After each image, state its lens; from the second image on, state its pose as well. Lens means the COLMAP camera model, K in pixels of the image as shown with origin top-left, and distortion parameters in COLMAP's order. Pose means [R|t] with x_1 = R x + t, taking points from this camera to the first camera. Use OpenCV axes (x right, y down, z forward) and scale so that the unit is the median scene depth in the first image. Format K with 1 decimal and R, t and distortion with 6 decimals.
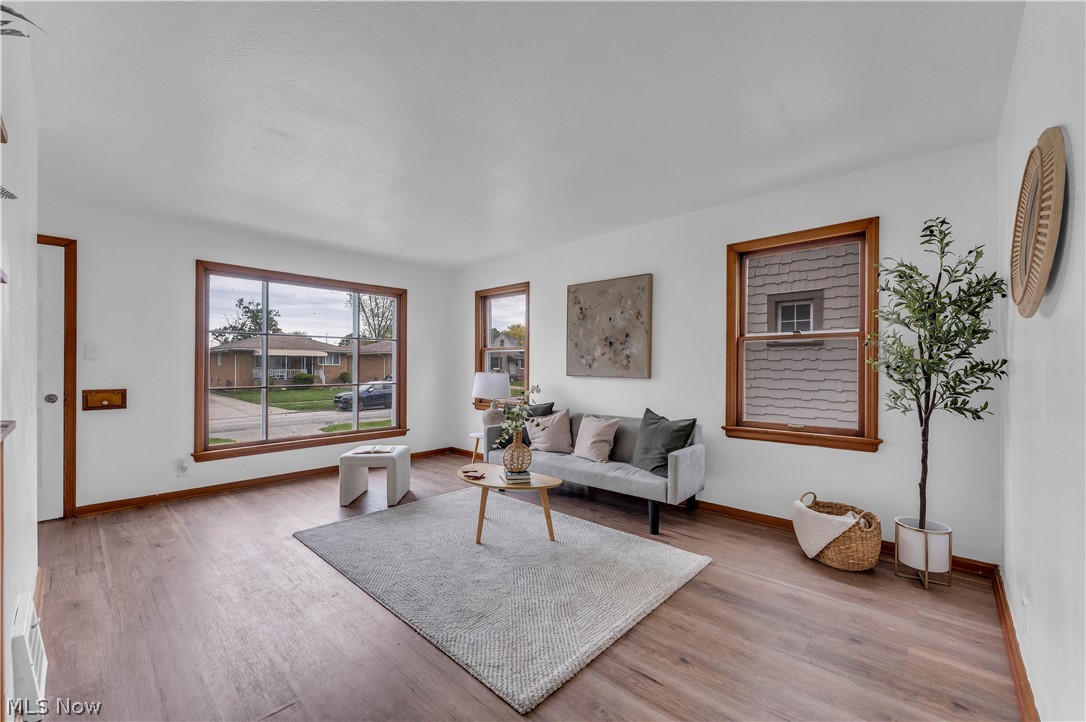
lens RADIAL K [[433.8, 0, 541.2], [0, 433.8, 366.5], [0, 0, 1]] dist [-0.000095, -0.000014]
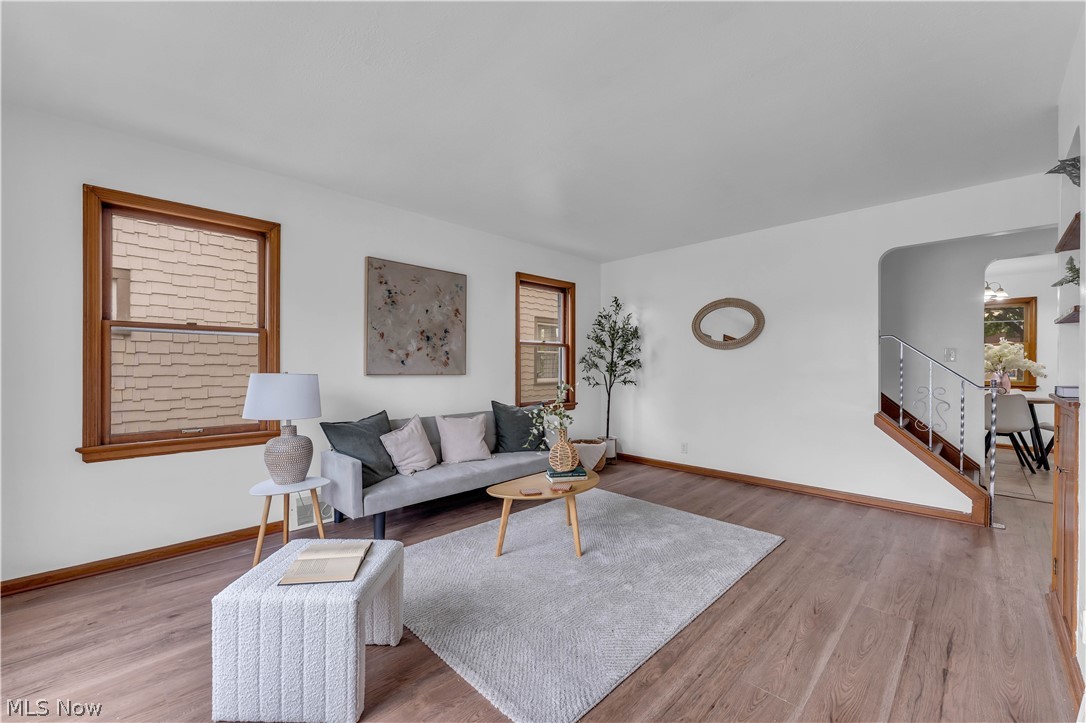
lens RADIAL K [[436.3, 0, 543.0], [0, 436.3, 361.5], [0, 0, 1]] dist [0.017320, 0.000023]
pose [[0.044161, 0.003482, 0.999018, -0.769158], [-0.004521, 0.999984, -0.003285, -0.001259], [-0.999014, -0.004372, 0.044176, 0.734520]]
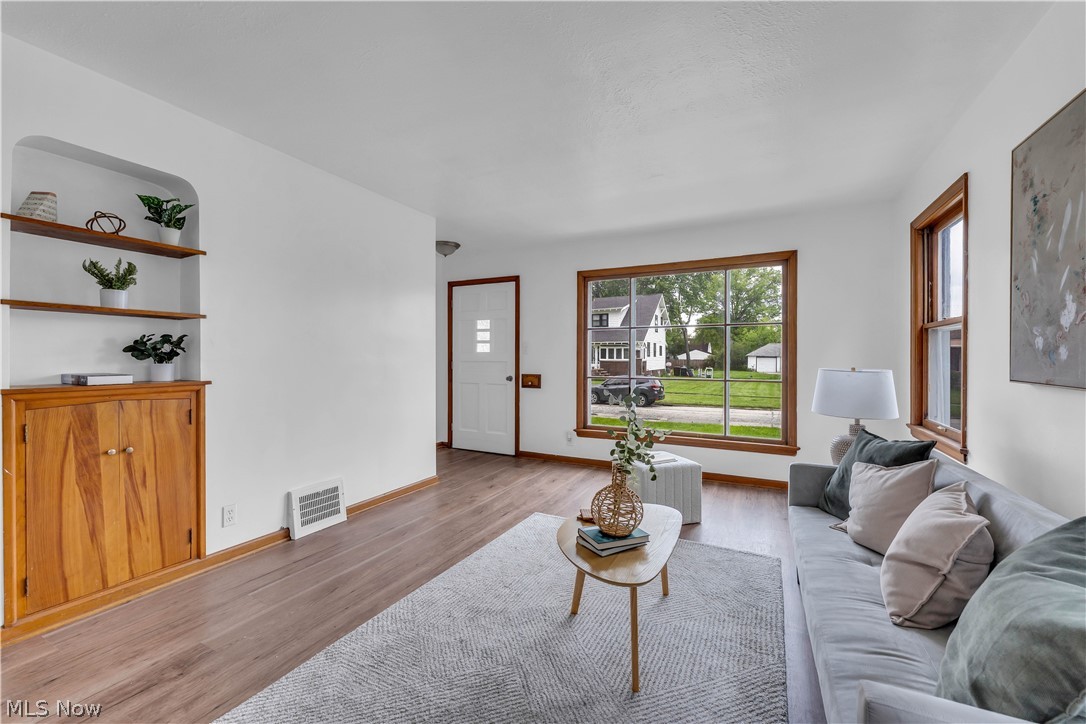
lens RADIAL K [[448.7, 0, 540.5], [0, 448.7, 355.5], [0, 0, 1]] dist [-0.000855, -0.000047]
pose [[0.255220, -0.007603, -0.966853, 0.380469], [0.000281, 0.999970, -0.007789, 0.001793], [0.966883, 0.001717, 0.255214, 0.541193]]
